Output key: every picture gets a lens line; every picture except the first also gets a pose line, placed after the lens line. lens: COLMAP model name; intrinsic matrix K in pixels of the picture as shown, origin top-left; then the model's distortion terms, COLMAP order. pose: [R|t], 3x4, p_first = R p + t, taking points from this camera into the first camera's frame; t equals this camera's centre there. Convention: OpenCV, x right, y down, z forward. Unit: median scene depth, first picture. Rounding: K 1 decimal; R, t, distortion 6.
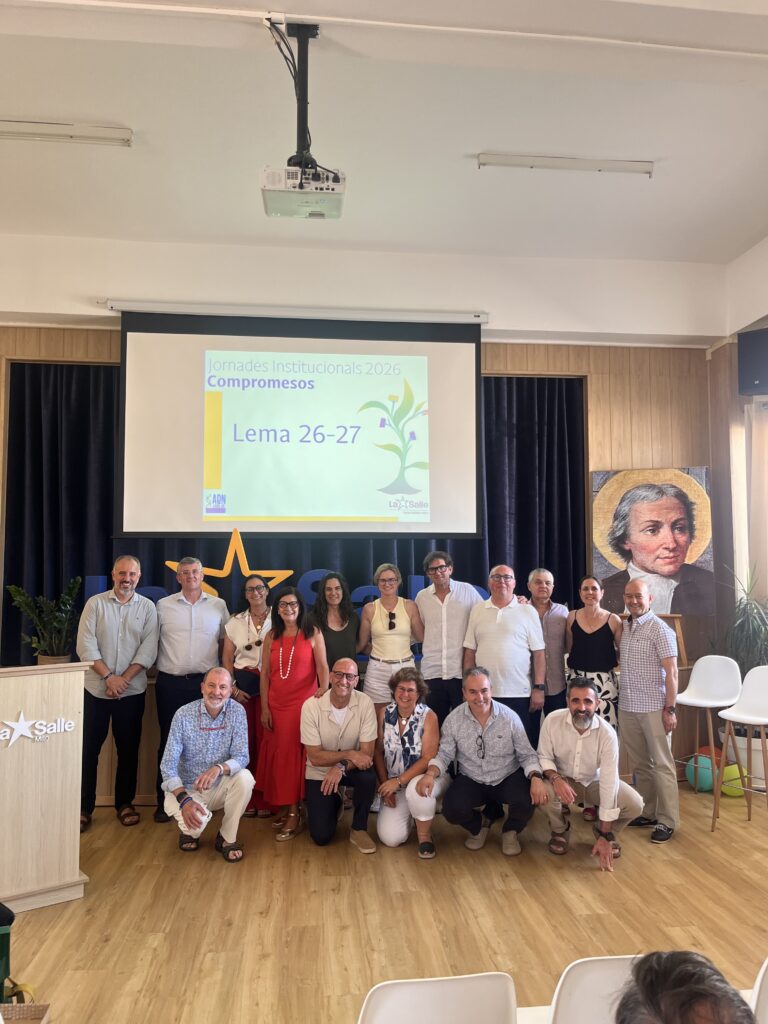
lens RADIAL K [[768.2, 0, 390.2], [0, 768.2, 525.1], [0, 0, 1]] dist [0.105696, -0.178687]
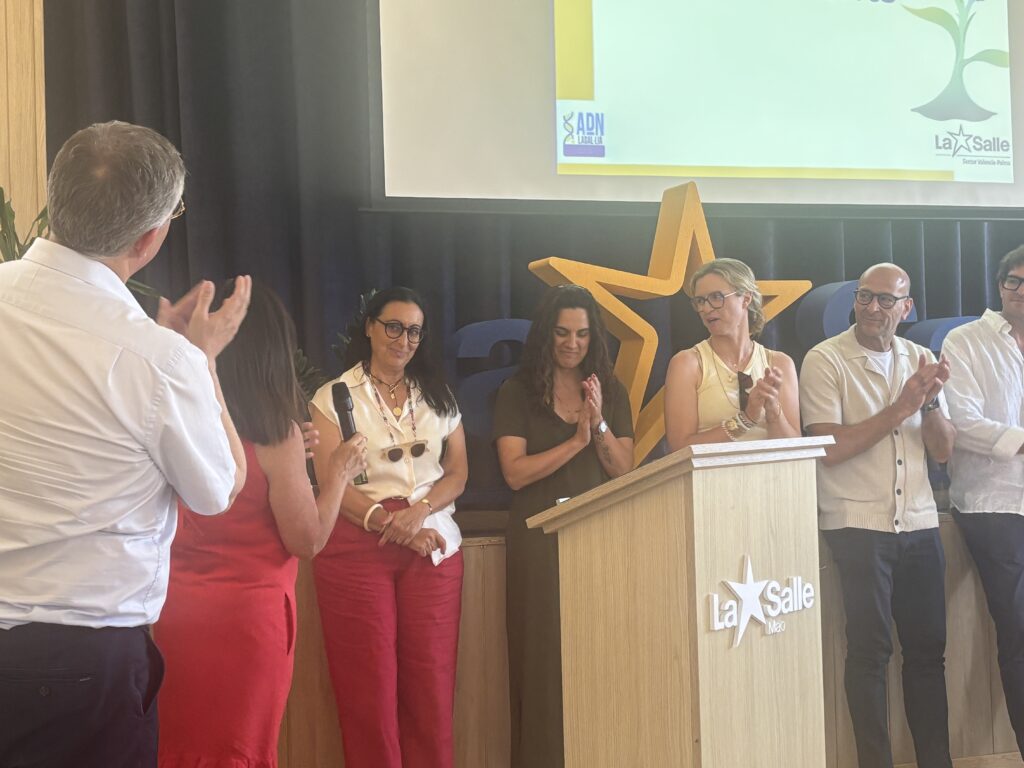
lens RADIAL K [[1527.6, 0, 512.0], [0, 1527.6, 384.0], [0, 0, 1]] dist [0.294430, -1.212454]
pose [[0.976420, -0.018716, 0.215065, -0.436794], [0.008150, 0.998720, 0.049911, 0.065657], [-0.215724, -0.046981, 0.975324, 0.161230]]
